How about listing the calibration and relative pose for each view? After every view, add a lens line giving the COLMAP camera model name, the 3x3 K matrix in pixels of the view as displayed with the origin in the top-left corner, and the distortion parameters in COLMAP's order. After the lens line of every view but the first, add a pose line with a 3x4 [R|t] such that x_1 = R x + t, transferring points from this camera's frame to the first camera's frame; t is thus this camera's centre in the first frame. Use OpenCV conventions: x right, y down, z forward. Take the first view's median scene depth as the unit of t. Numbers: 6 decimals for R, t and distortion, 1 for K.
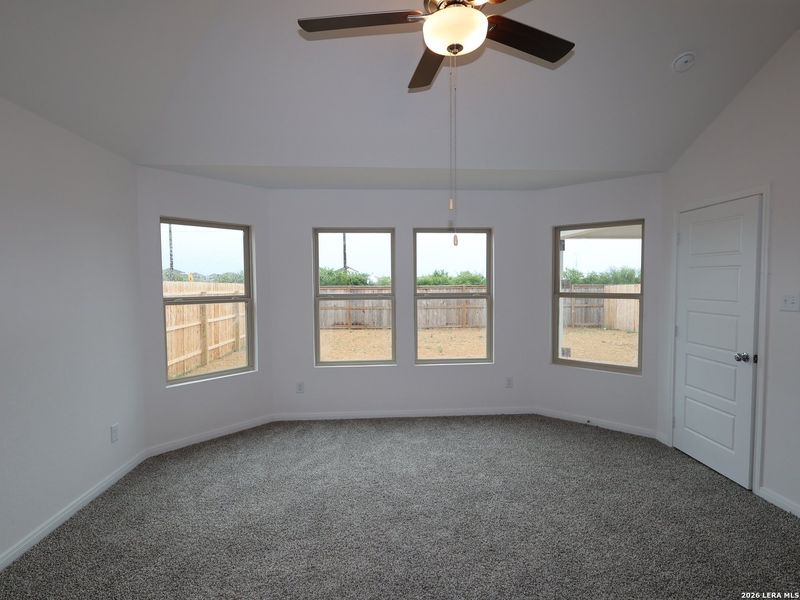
lens RADIAL K [[413.6, 0, 400.0], [0, 413.6, 300.0], [0, 0, 1]] dist [0.000116, 0.000445]
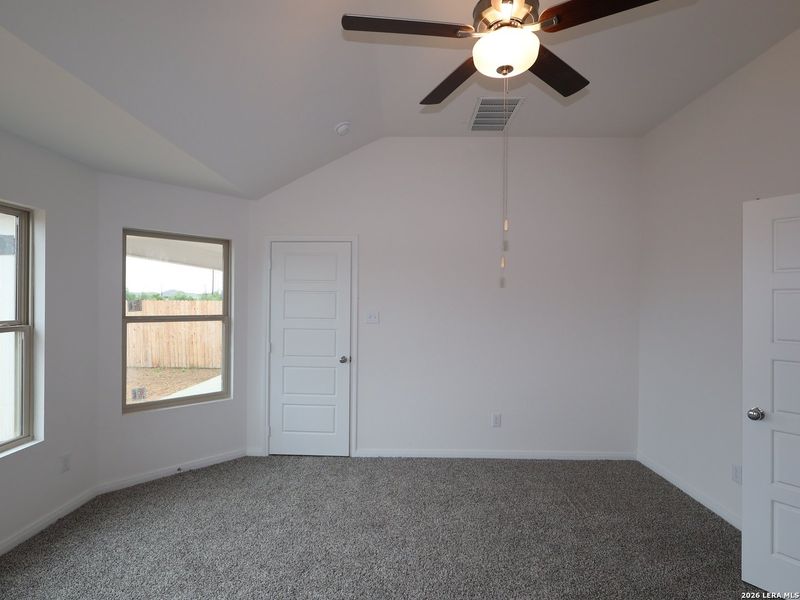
lens RADIAL K [[413.6, 0, 400.0], [0, 413.6, 300.0], [0, 0, 1]] dist [0.000116, 0.000445]
pose [[0.094056, 0.012038, 0.995494, -0.394408], [0.038292, 0.999143, -0.015700, -0.021548], [-0.994830, 0.039596, 0.093514, 0.540366]]
